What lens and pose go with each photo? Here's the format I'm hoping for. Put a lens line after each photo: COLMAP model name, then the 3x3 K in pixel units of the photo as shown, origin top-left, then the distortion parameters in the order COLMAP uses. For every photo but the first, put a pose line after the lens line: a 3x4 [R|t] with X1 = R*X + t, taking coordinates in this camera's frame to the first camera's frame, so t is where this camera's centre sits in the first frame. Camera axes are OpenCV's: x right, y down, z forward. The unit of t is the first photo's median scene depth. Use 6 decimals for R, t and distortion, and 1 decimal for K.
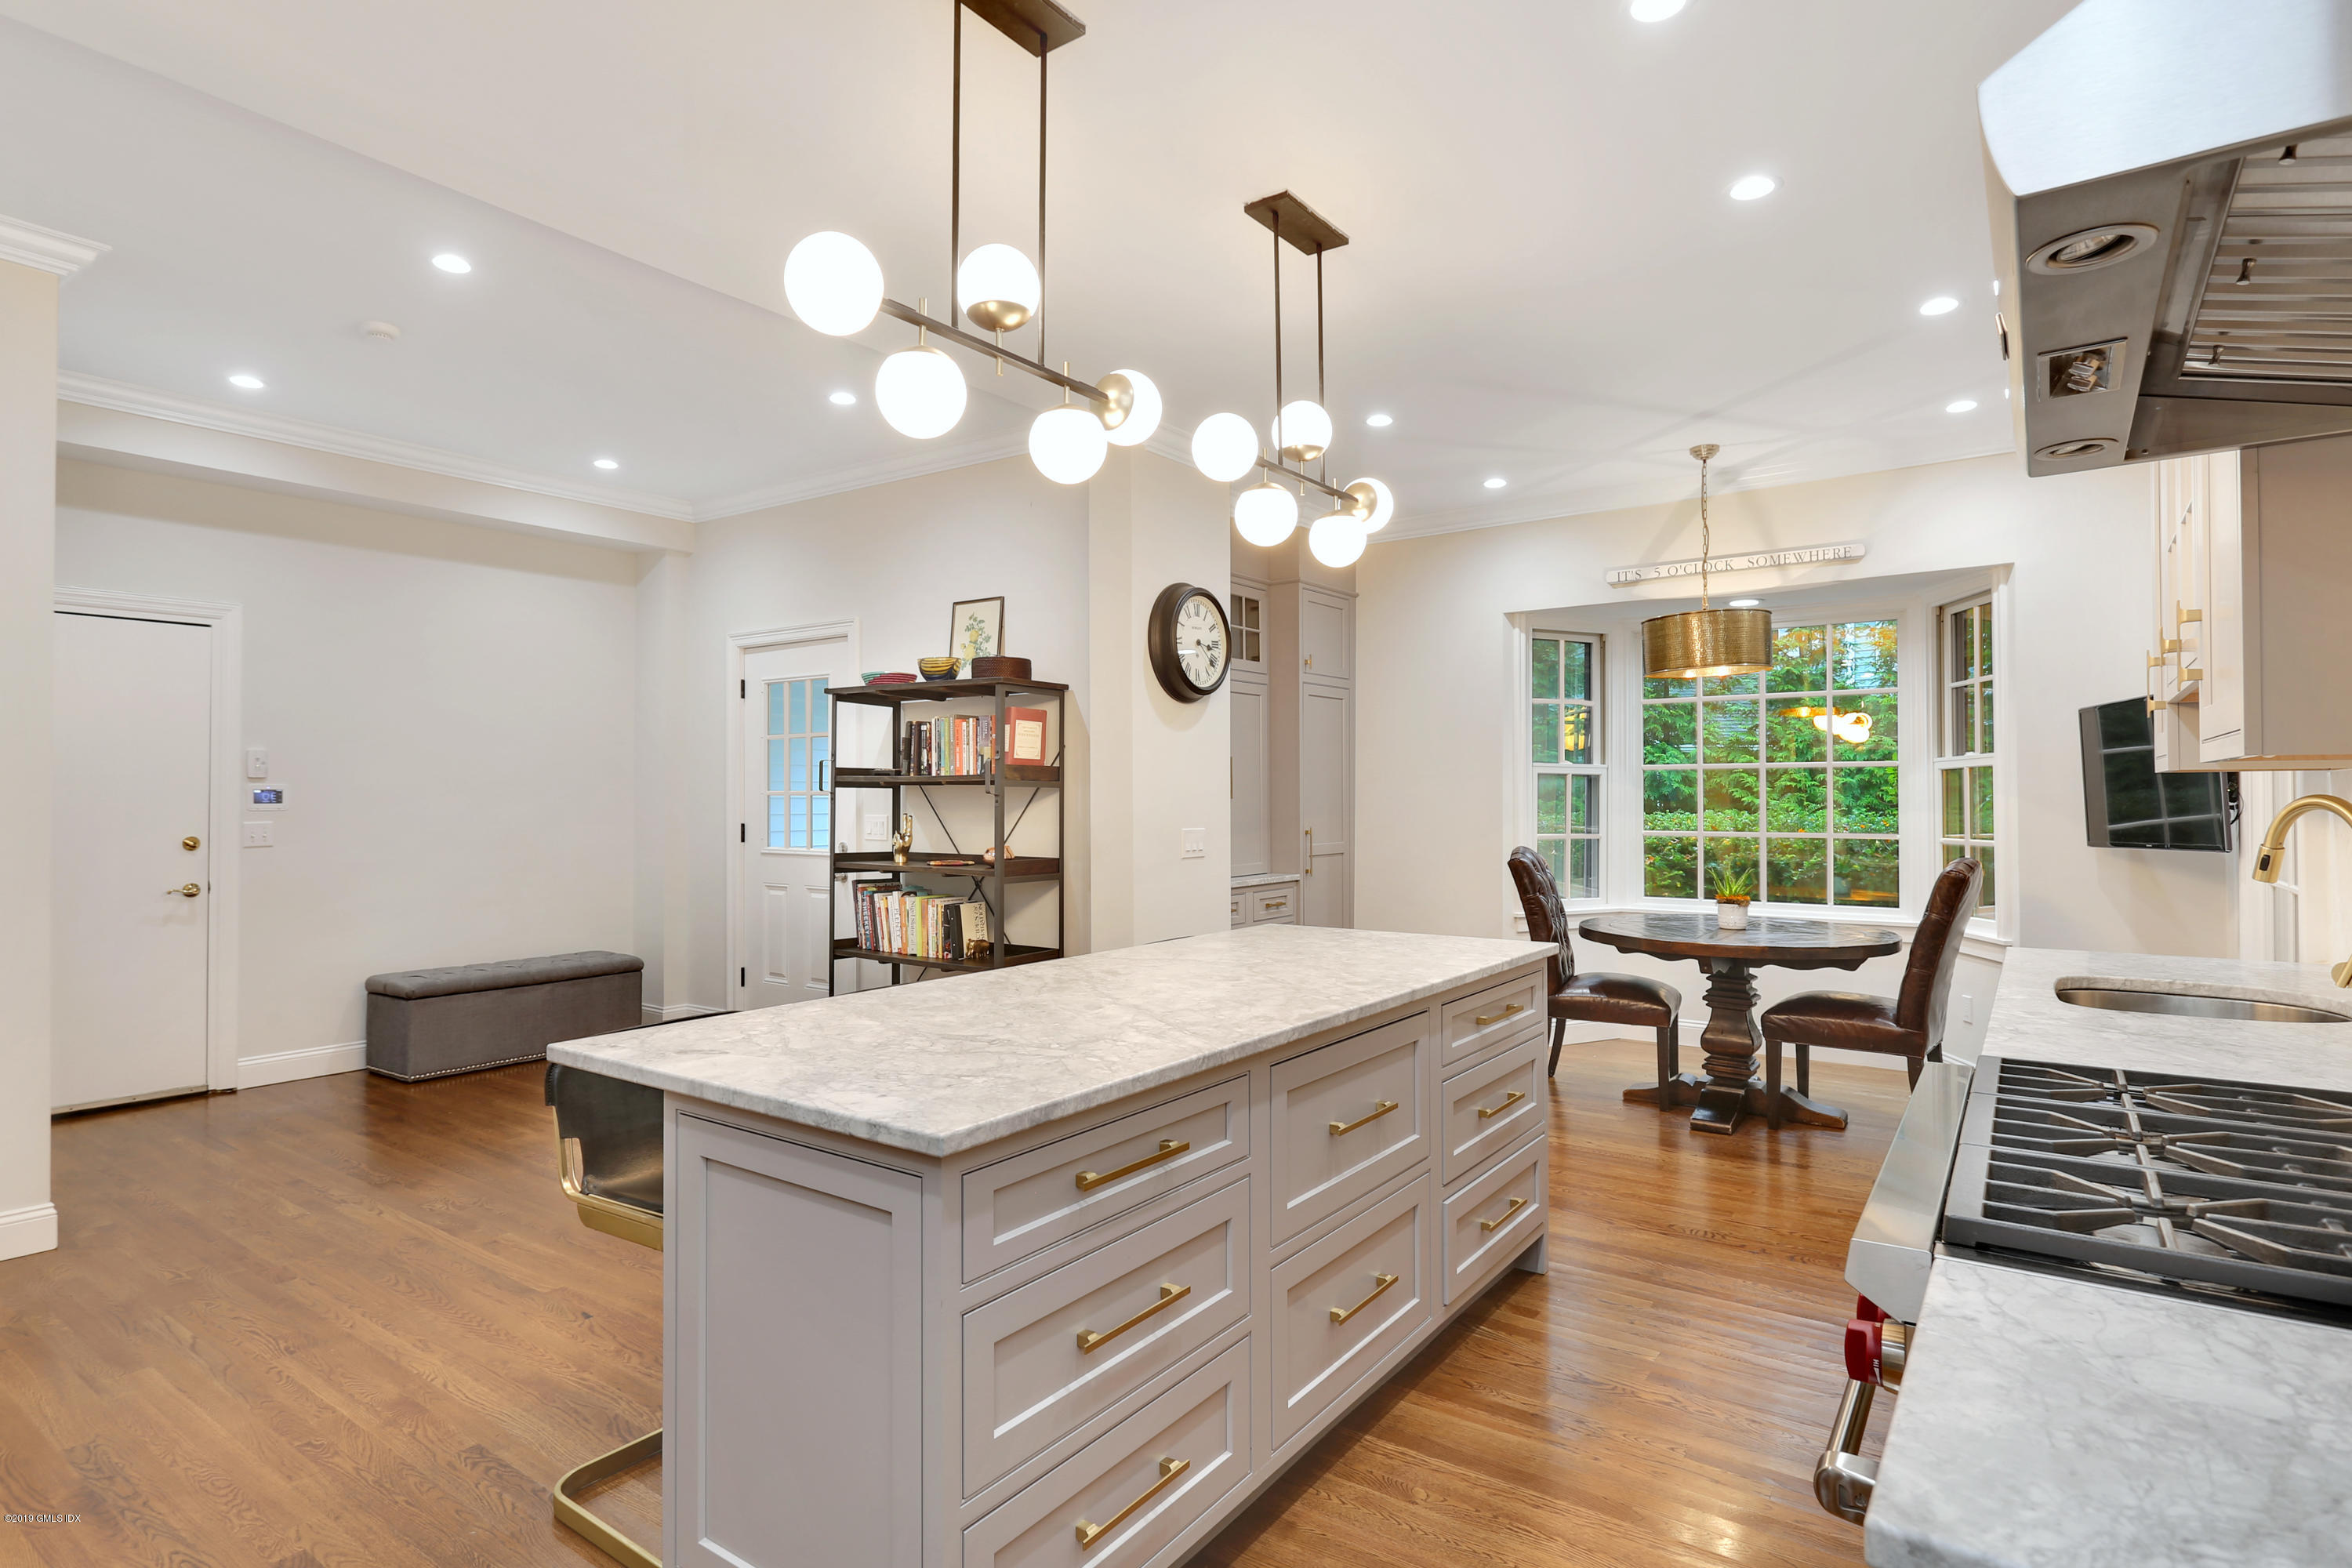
lens RADIAL K [[1205.6, 0, 1176.0], [0, 1205.6, 784.0], [0, 0, 1]] dist [-0.011397, -0.000204]
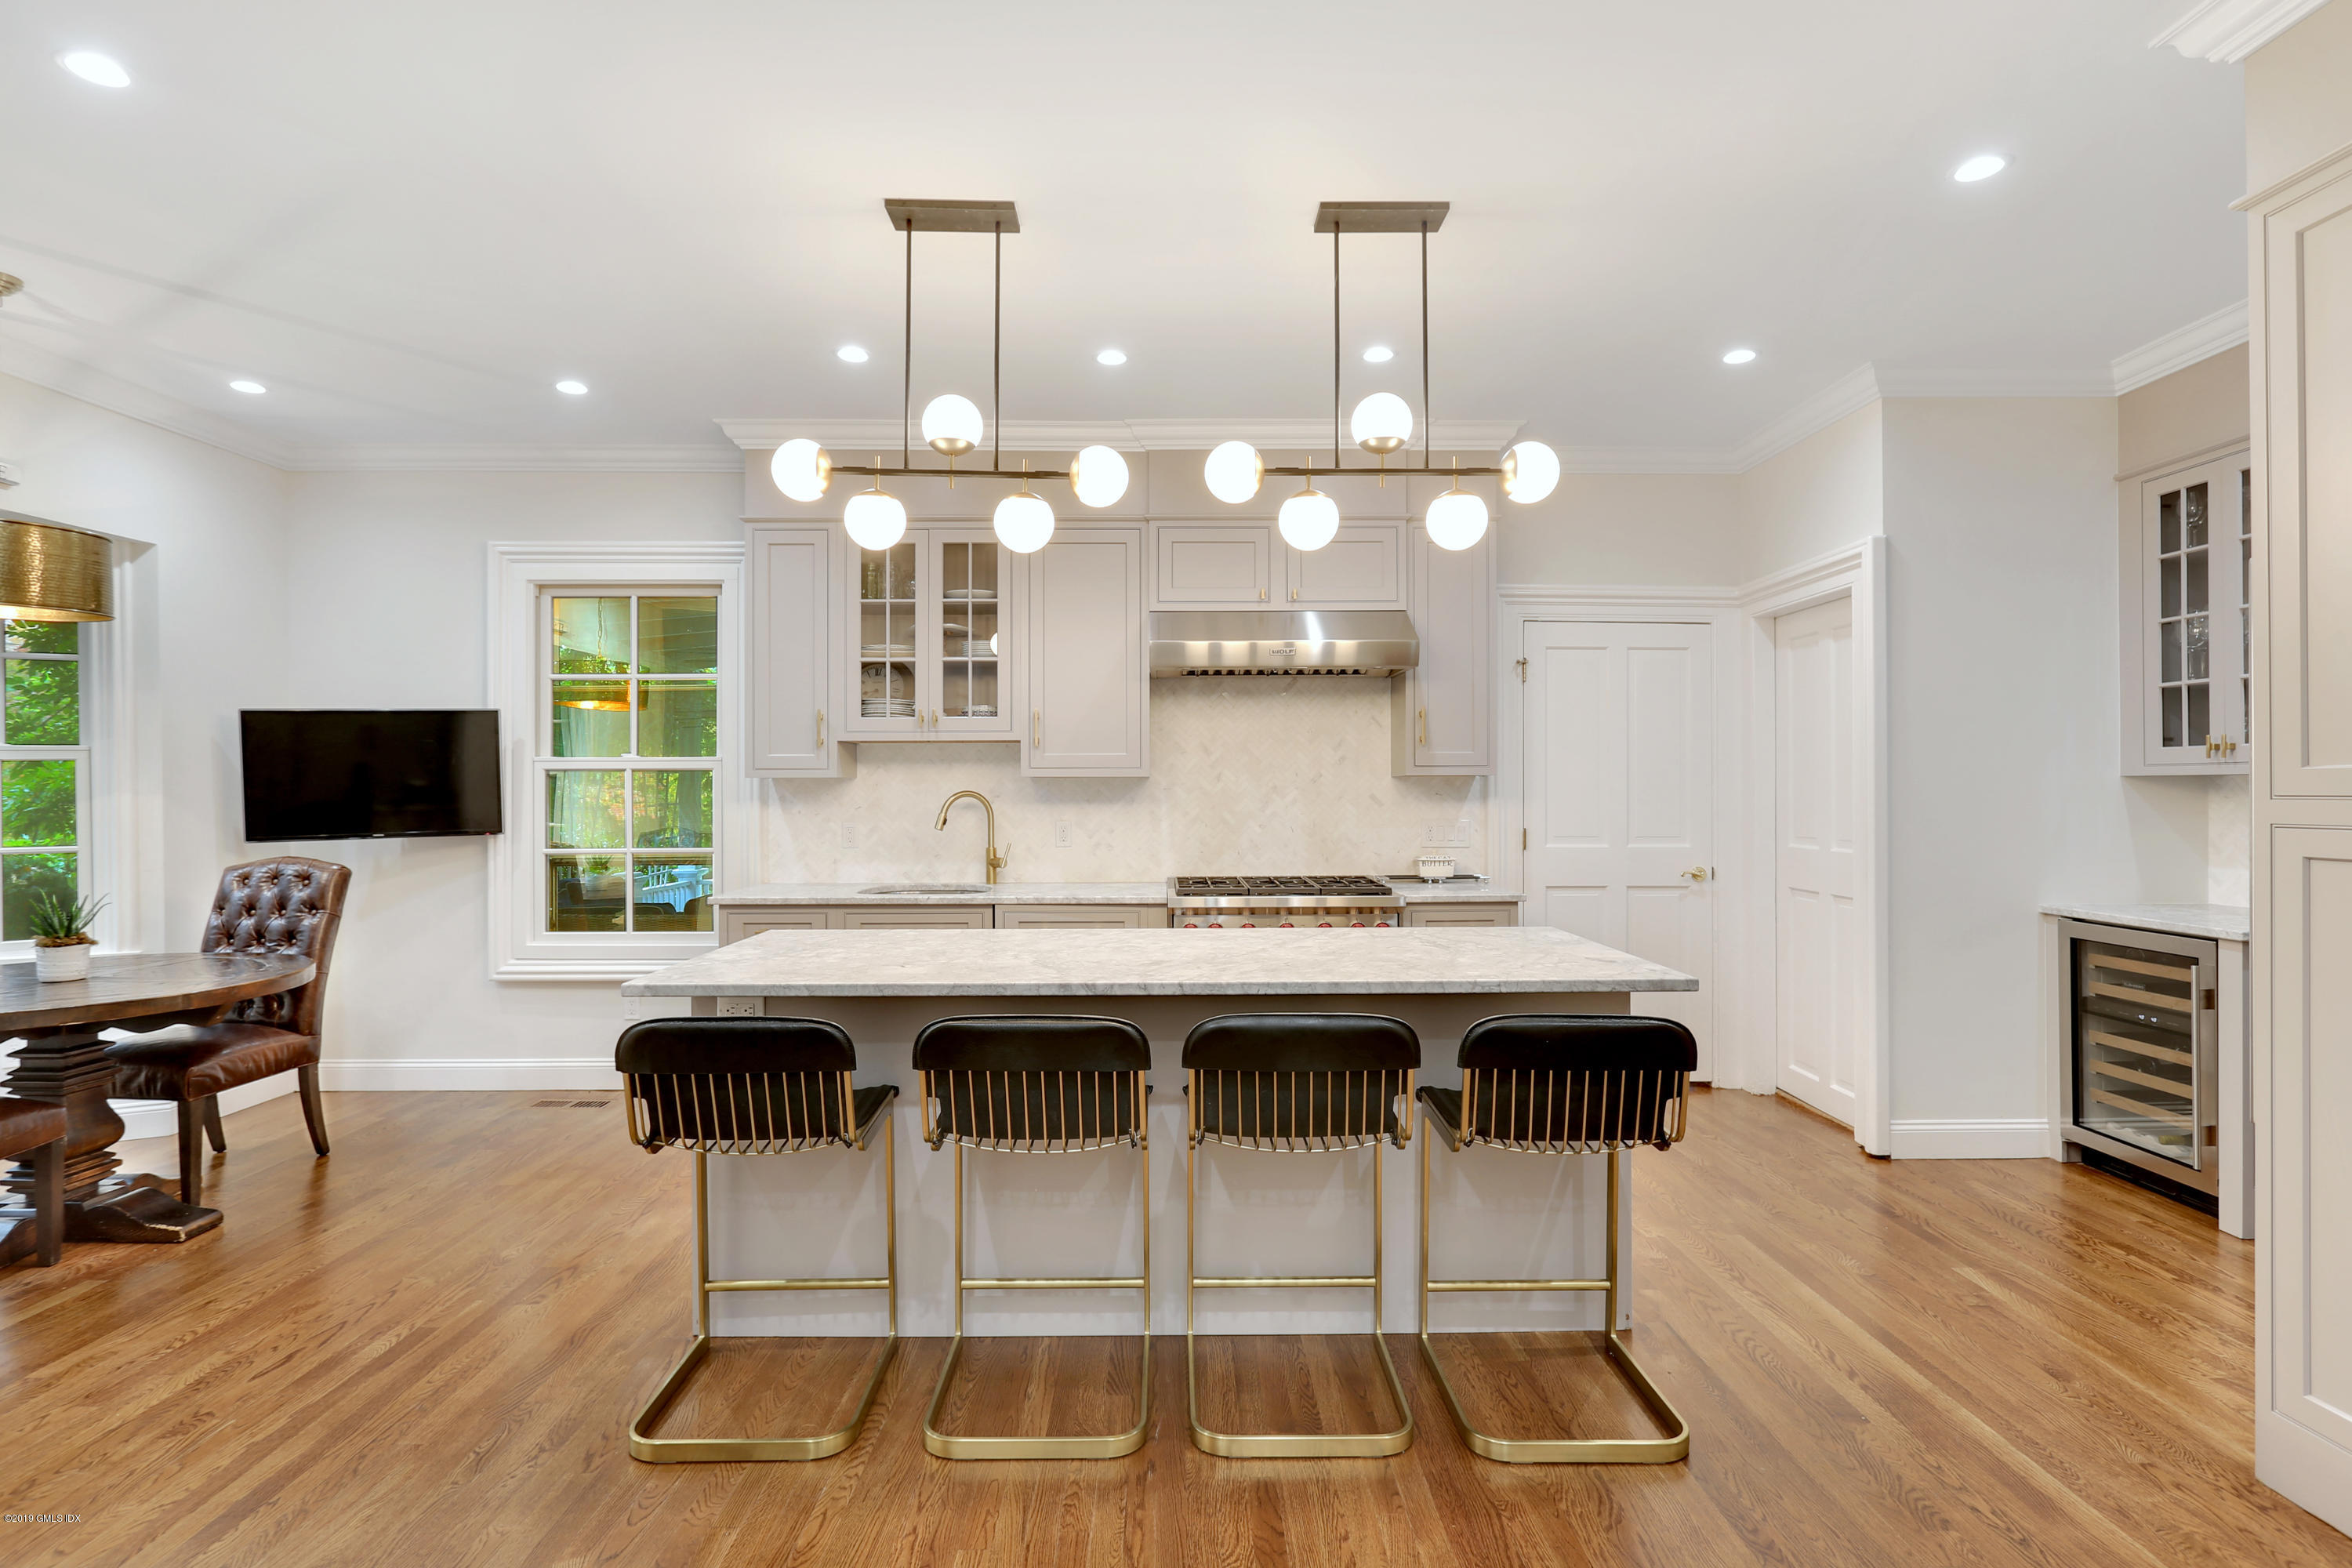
lens RADIAL K [[1153.4, 0, 1173.5], [0, 1153.4, 784.2], [0, 0, 1]] dist [-0.008082, 0.000339]
pose [[-0.587451, 0.003894, 0.809250, -0.469855], [-0.004487, 0.999957, -0.008068, 0.005408], [-0.809247, -0.008371, -0.587408, 0.851003]]
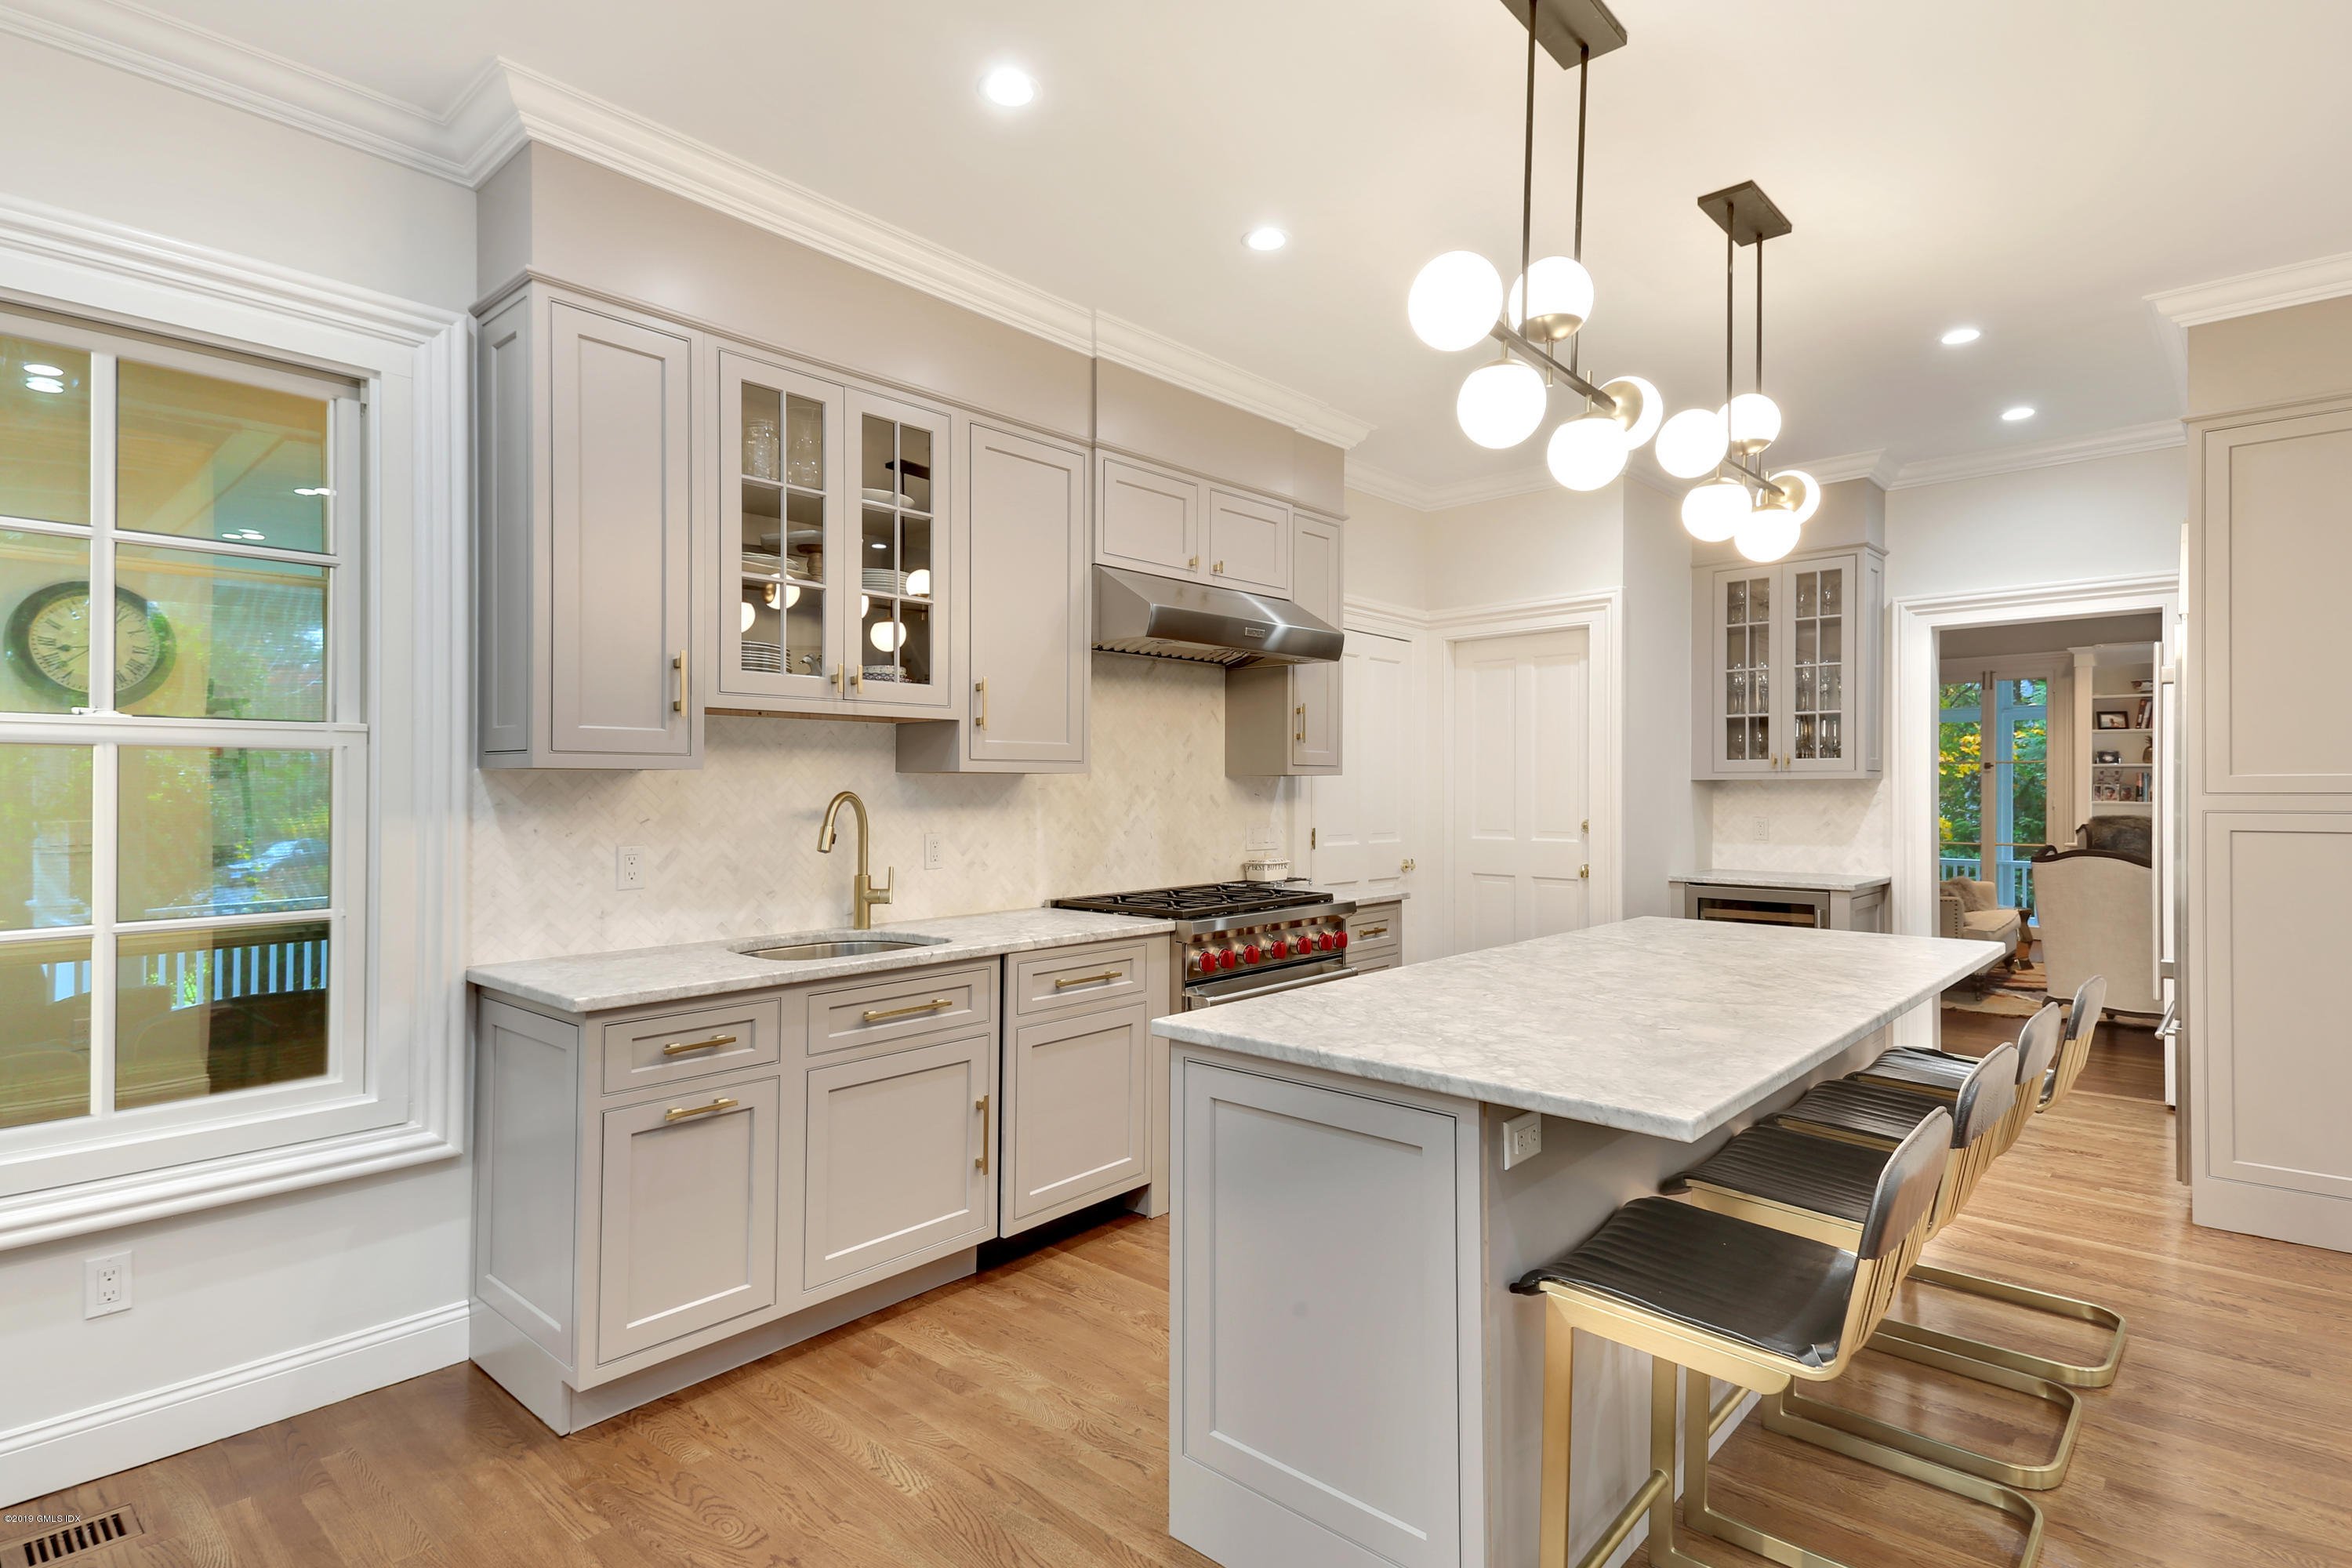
lens RADIAL K [[1205.4, 0, 1173.8], [0, 1205.4, 765.7], [0, 0, 1]] dist [0.049561, -0.000352]
pose [[-0.993695, 0.005004, 0.112006, 0.151893], [0.001914, 0.999615, -0.027673, 0.008506], [-0.112101, -0.027284, -0.993322, 1.074999]]
